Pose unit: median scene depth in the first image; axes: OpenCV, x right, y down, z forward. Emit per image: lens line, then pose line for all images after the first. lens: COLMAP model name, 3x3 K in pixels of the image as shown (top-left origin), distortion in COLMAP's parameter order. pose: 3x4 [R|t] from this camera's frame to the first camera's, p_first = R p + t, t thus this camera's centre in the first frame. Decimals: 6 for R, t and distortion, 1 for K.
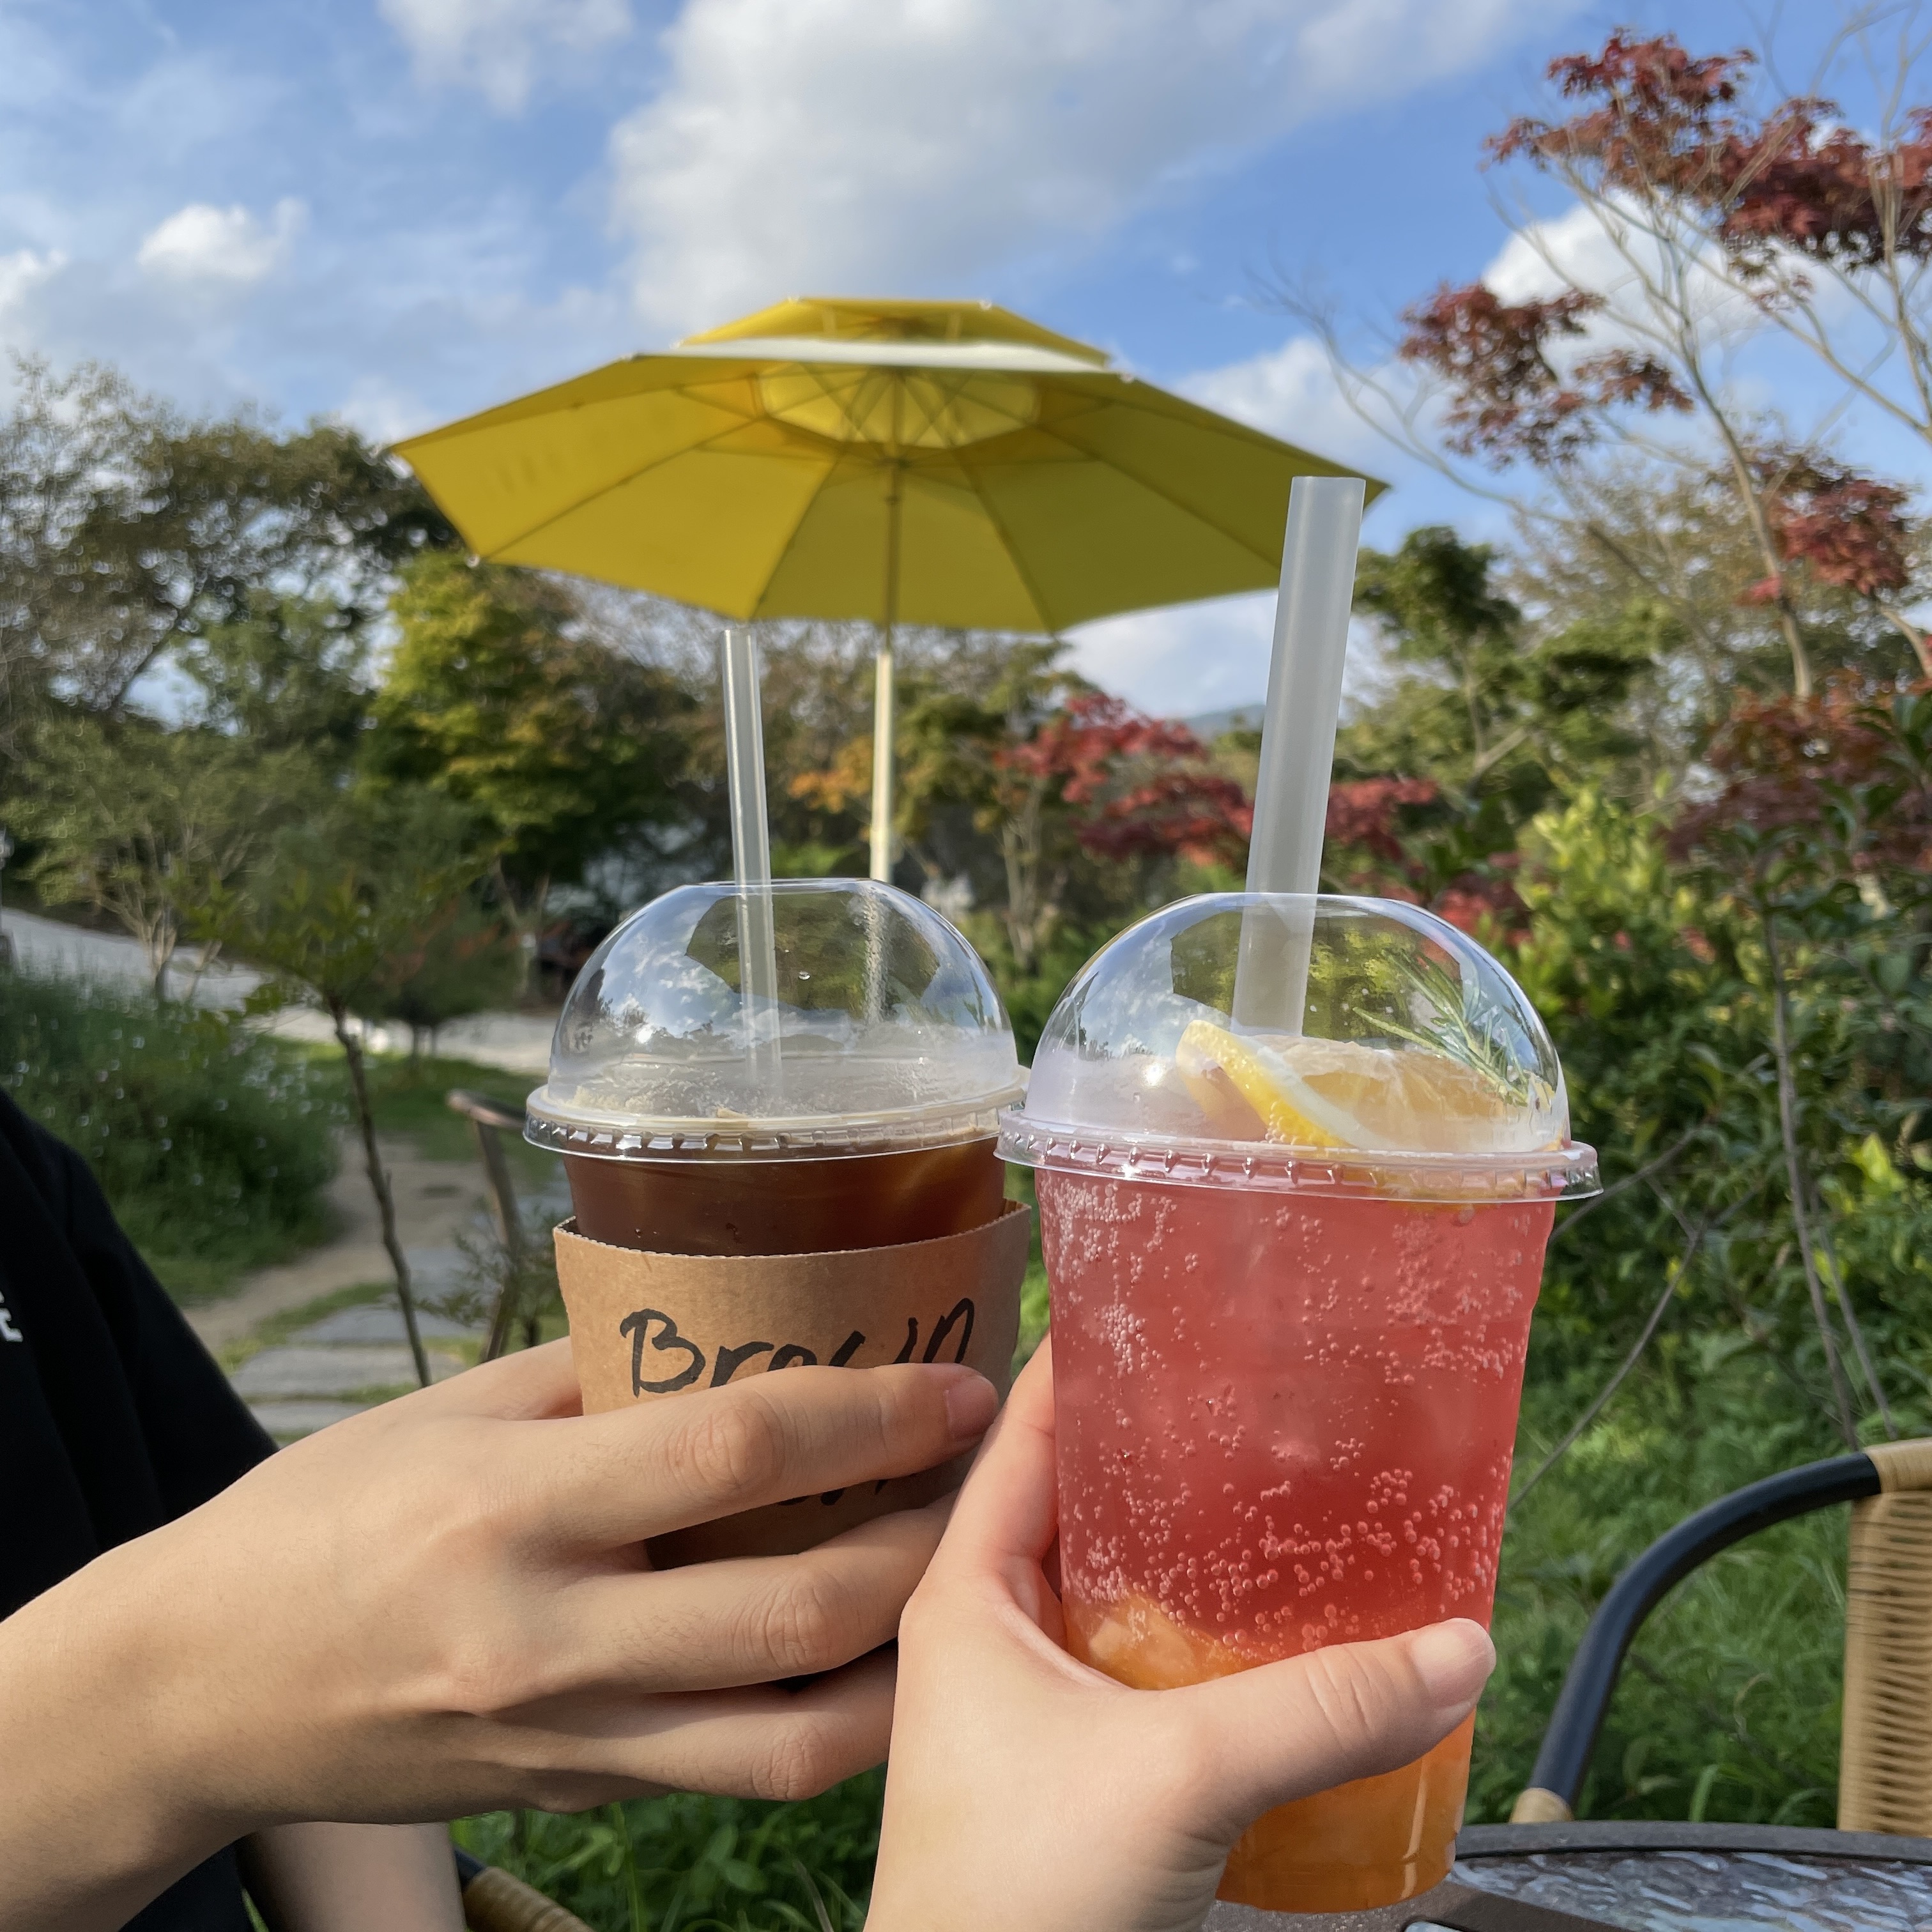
lens RADIAL K [[2302.6, 0, 966.0], [0, 2302.6, 966.0], [0, 0, 1]] dist [0.055628, -0.042570]
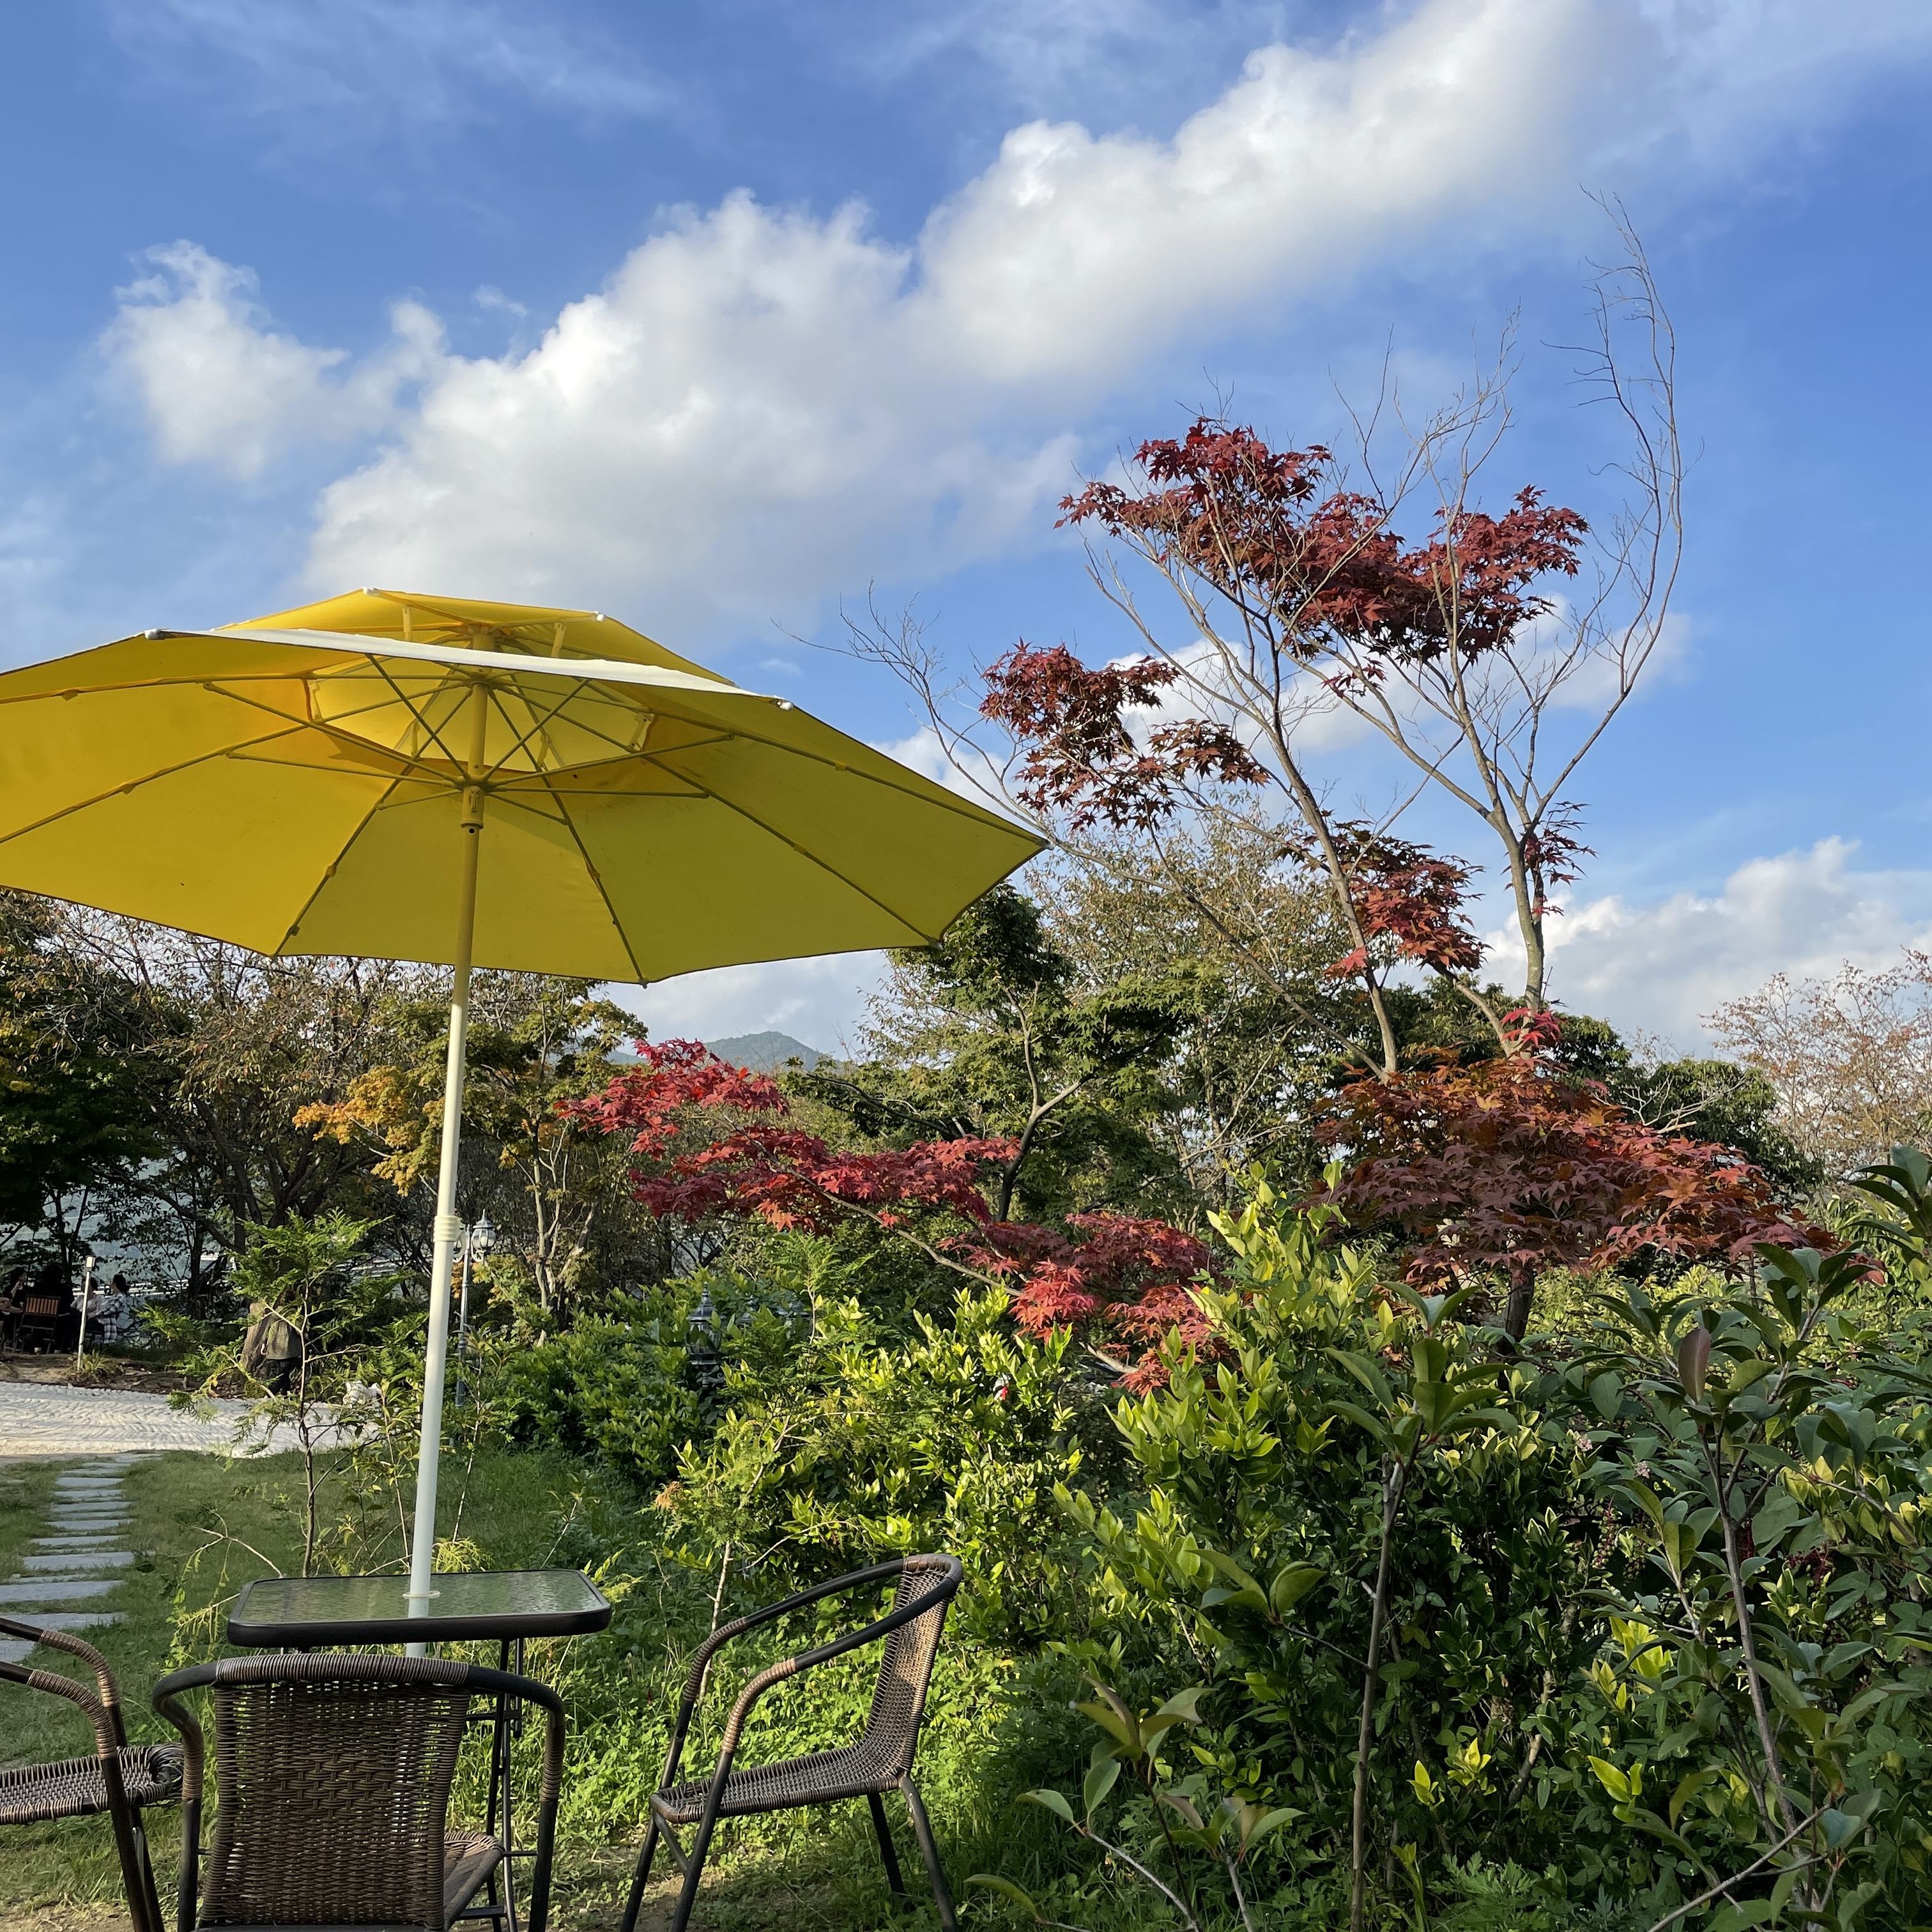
lens RADIAL K [[2018.9, 0, 966.0], [0, 2018.9, 966.0], [0, 0, 1]] dist [0.012708, 0.213410]
pose [[0.965143, 0.035986, 0.259238, -0.040324], [-0.001221, 0.991111, -0.133032, -0.041022], [-0.261721, 0.128079, 0.956608, 0.191871]]
